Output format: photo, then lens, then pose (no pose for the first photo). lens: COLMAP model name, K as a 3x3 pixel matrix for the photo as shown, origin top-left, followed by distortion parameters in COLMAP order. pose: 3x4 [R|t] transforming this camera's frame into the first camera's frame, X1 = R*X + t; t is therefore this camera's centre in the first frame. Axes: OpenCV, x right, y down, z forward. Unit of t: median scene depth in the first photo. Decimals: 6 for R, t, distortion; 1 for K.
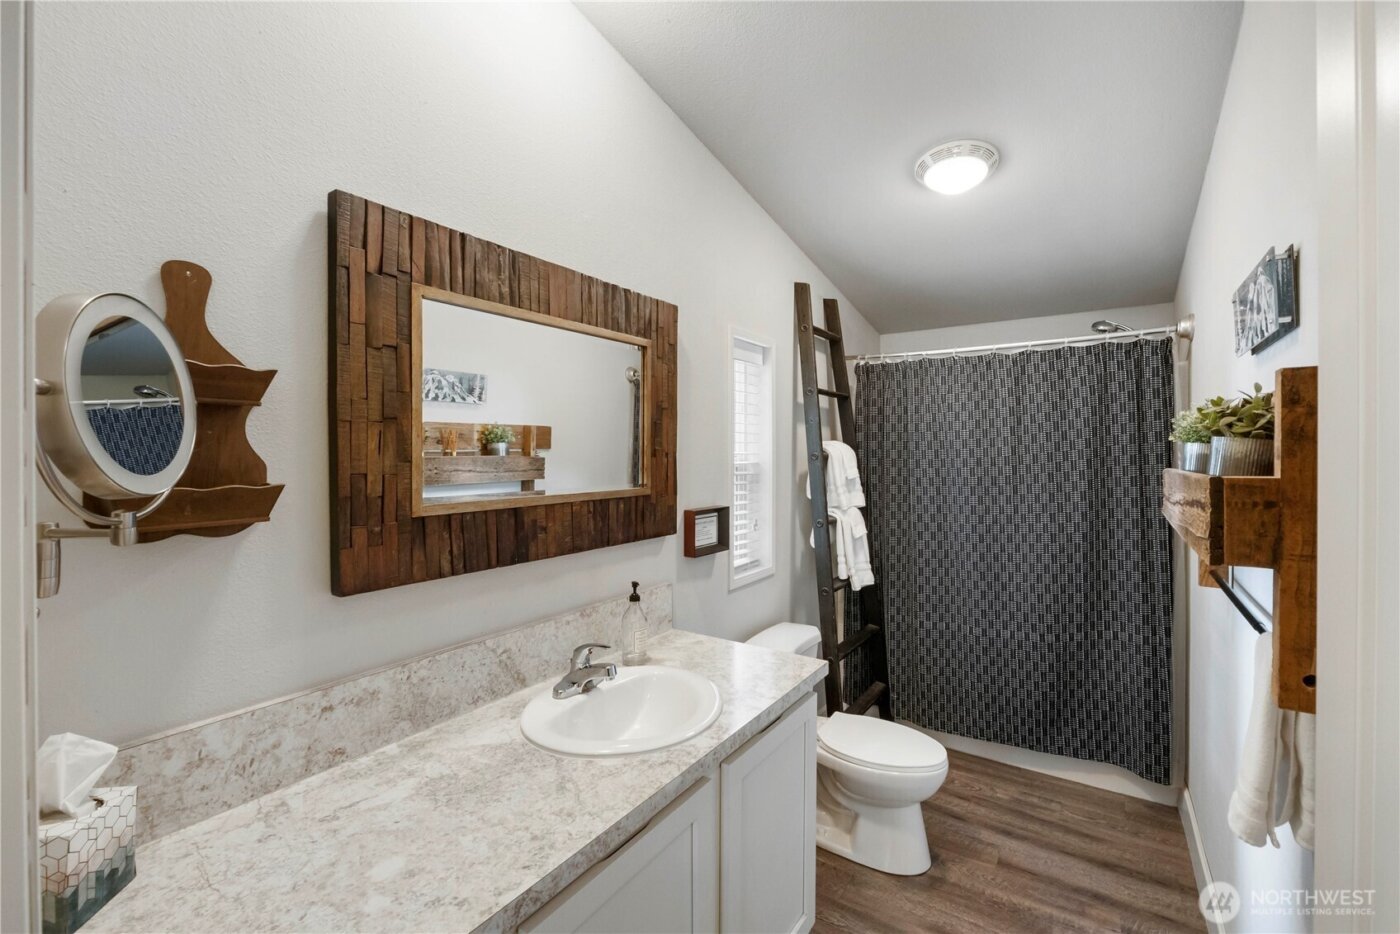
lens RADIAL K [[577.5, 0, 703.1], [0, 577.5, 455.5], [0, 0, 1]] dist [-0.012515, 0.000288]
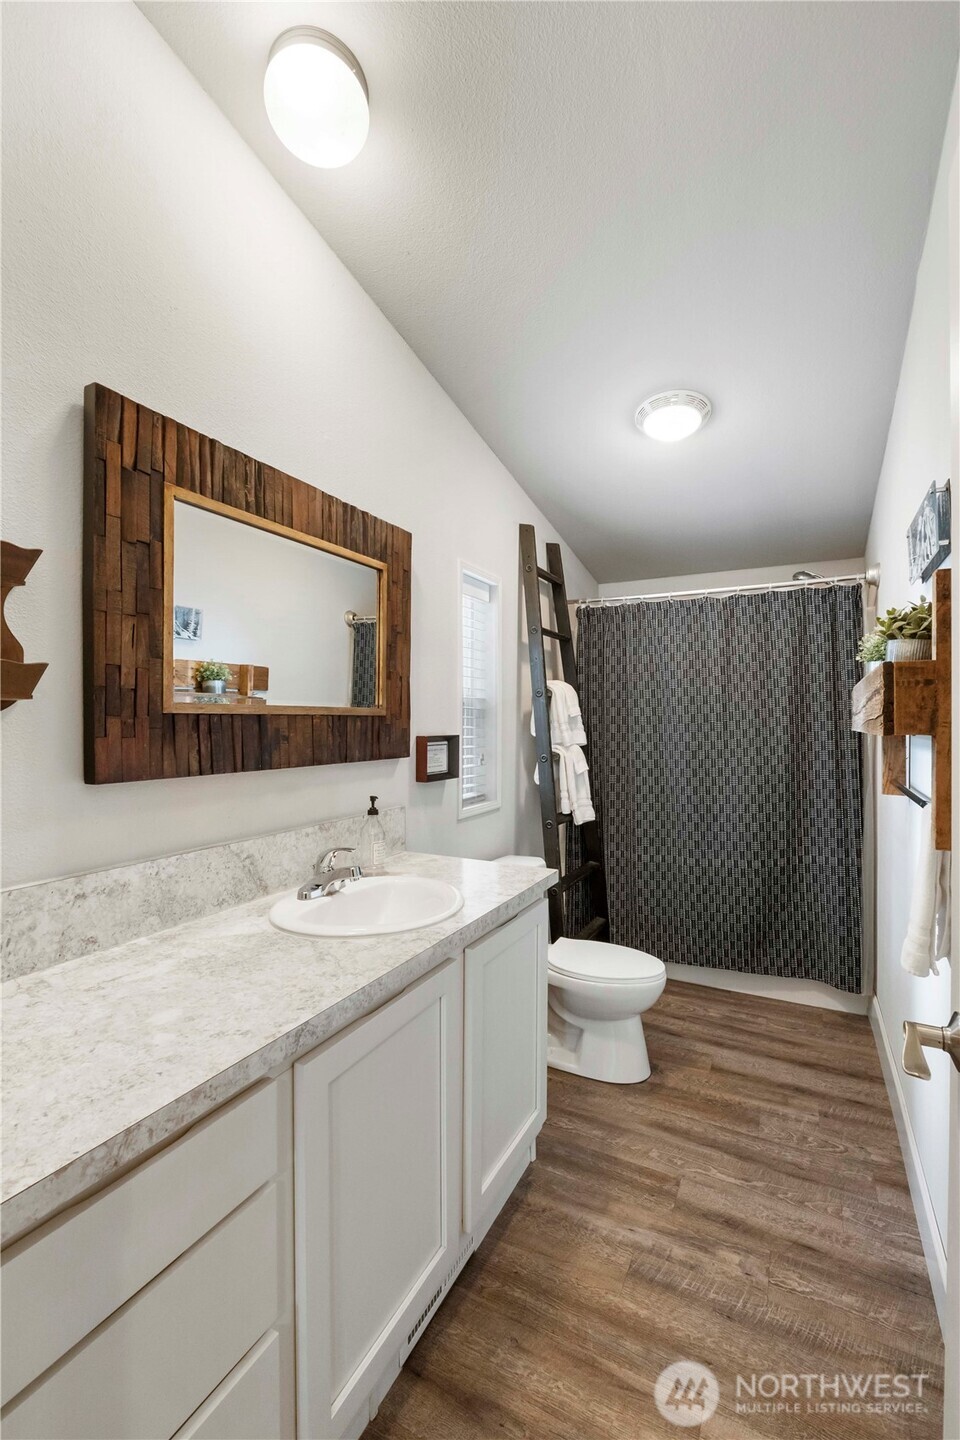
lens RADIAL K [[601.3, 0, 480.0], [0, 601.3, 720.0], [0, 0, 1]] dist [-0.013183, -0.000259]
pose [[0.993776, 0.001314, 0.111392, -0.041305], [-0.000841, 0.999990, -0.004295, 0.074782], [-0.111396, 0.004174, 0.993767, -0.067028]]
